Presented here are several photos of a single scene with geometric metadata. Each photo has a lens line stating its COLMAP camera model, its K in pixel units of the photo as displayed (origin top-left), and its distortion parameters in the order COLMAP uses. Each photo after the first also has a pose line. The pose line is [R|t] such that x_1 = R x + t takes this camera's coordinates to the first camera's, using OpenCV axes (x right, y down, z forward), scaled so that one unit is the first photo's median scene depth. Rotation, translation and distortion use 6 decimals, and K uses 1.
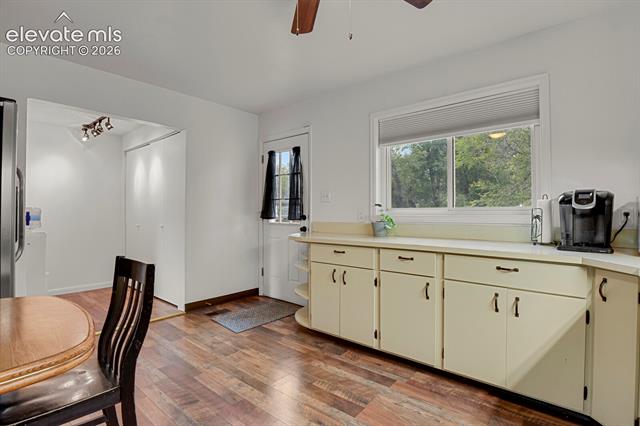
lens RADIAL K [[312.2, 0, 323.2], [0, 312.2, 210.8], [0, 0, 1]] dist [-0.026051, -0.002258]
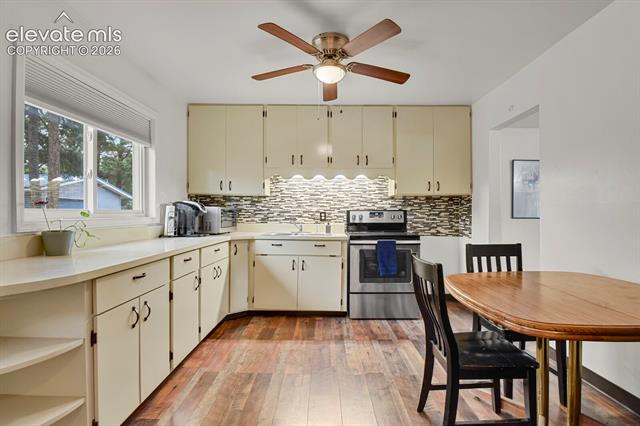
lens RADIAL K [[312.2, 0, 323.2], [0, 312.2, 210.8], [0, 0, 1]] dist [-0.026051, -0.002258]
pose [[-0.640237, 0.005747, 0.768156, -0.703521], [-0.002489, 0.999951, -0.009556, -0.000068], [-0.768174, -0.008030, -0.640191, 1.136904]]
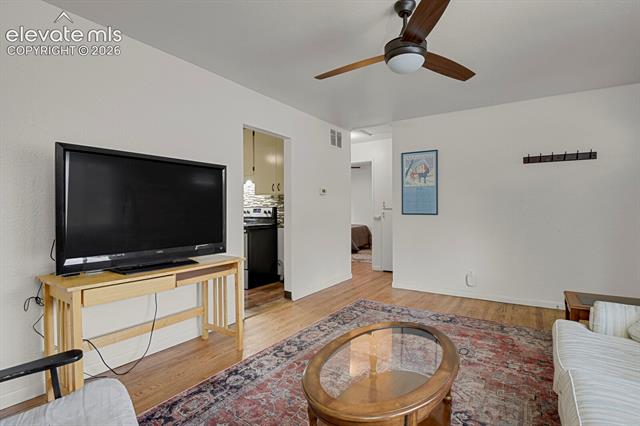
lens RADIAL K [[312.2, 0, 323.2], [0, 312.2, 210.8], [0, 0, 1]] dist [-0.026051, -0.002258]
pose [[-0.113621, -0.001253, 0.993523, -1.747645], [-0.000241, 0.999999, 0.001233, 0.002655], [-0.993524, -0.000099, -0.113621, -0.268740]]
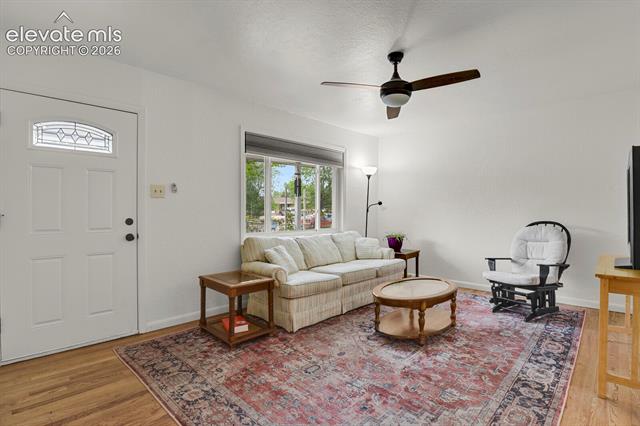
lens RADIAL K [[312.2, 0, 323.2], [0, 312.2, 210.8], [0, 0, 1]] dist [-0.026051, -0.002258]
pose [[-0.071945, -0.000457, -0.997408, 0.069155], [0.003144, 0.999995, -0.000685, 0.003857], [0.997404, -0.003185, -0.071944, -0.734333]]
